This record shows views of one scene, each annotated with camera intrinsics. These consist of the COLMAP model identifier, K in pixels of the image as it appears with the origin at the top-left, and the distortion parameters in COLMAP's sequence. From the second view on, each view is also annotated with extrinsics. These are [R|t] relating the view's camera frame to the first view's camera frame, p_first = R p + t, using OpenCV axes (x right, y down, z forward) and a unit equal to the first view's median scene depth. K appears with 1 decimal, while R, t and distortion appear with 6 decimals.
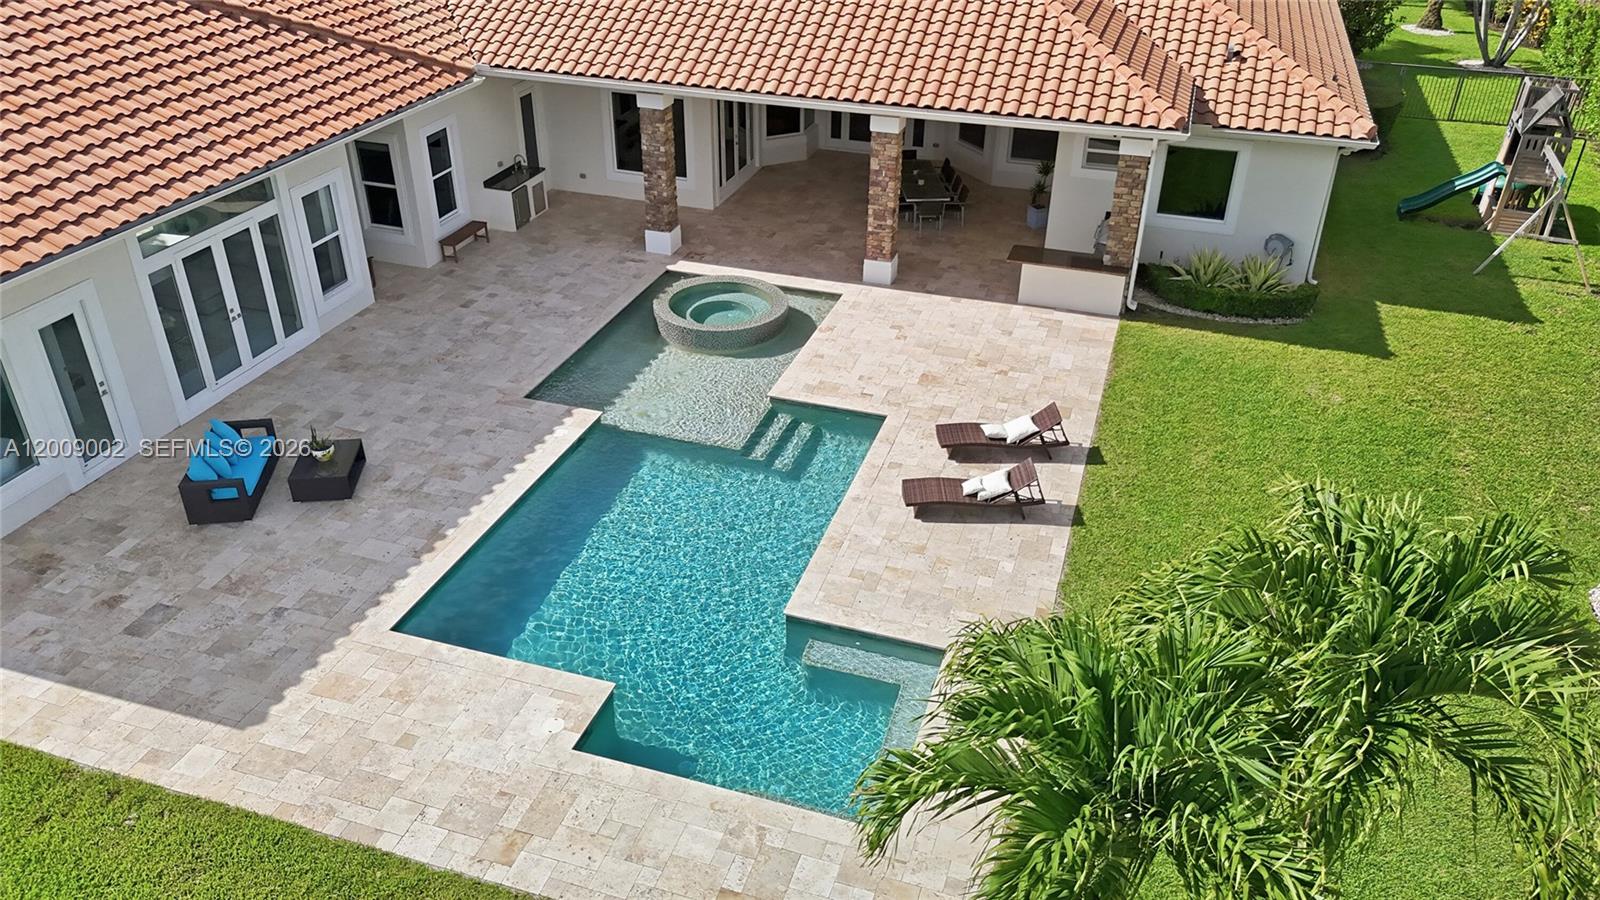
lens RADIAL K [[1203.8, 0, 811.7], [0, 1203.8, 443.6], [0, 0, 1]] dist [0.012246, -0.008076]
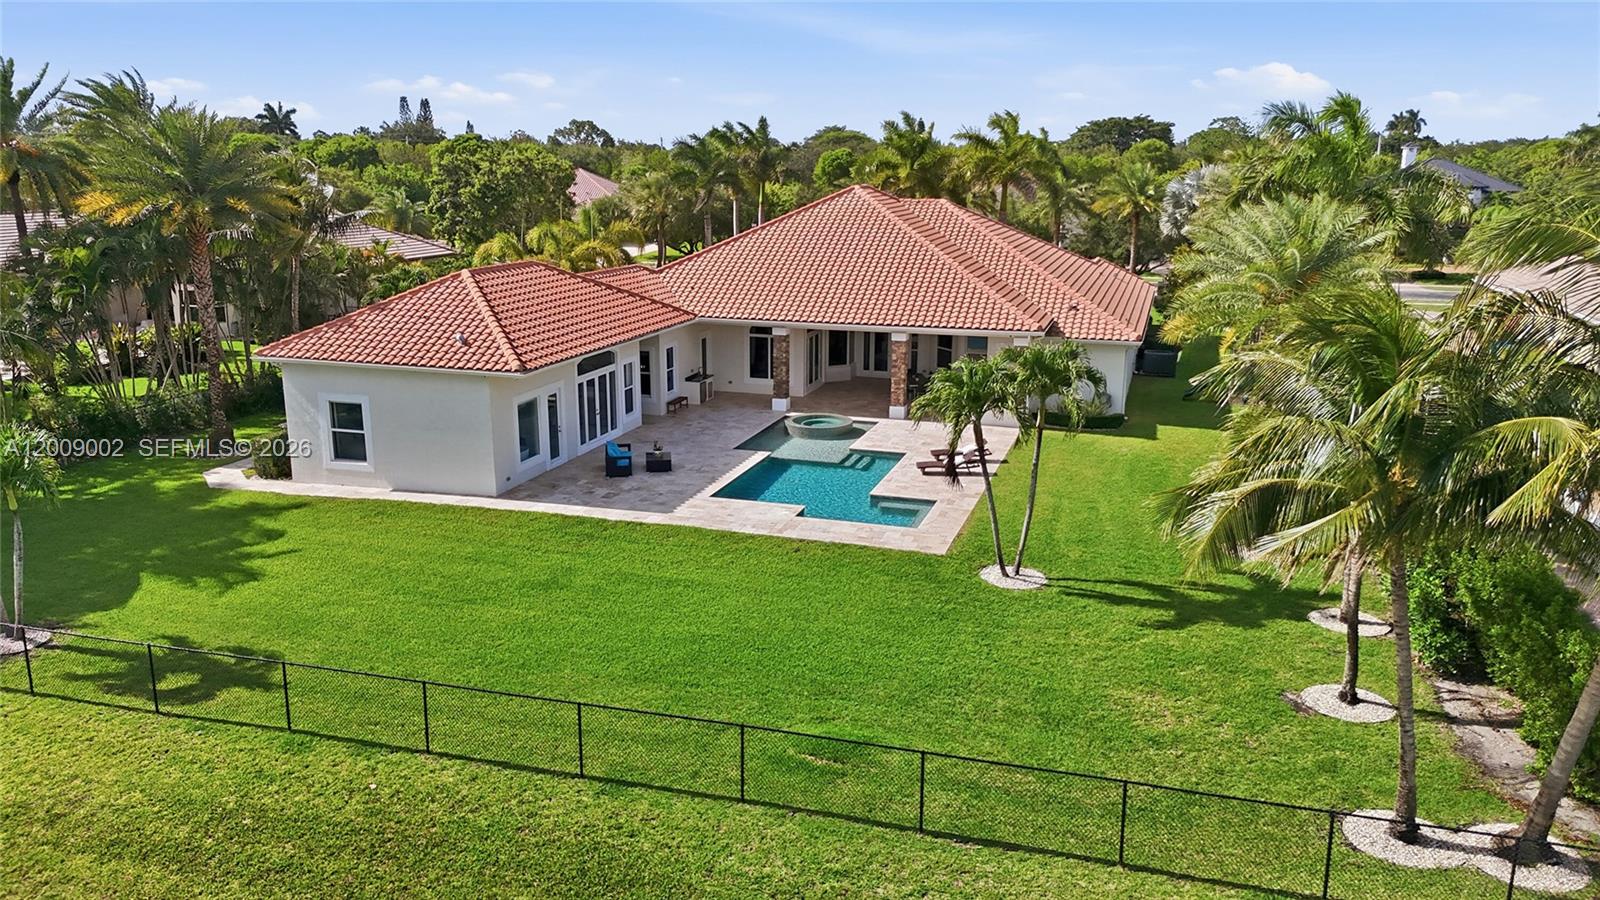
lens RADIAL K [[1203.8, 0, 799.1], [0, 1203.8, 456.2], [0, 0, 1]] dist [0.012246, -0.008076]
pose [[0.999919, -0.012683, 0.000771, -0.120652], [0.012372, 0.958036, -0.286382, 0.553937], [0.002894, 0.286369, 0.958115, -0.965972]]
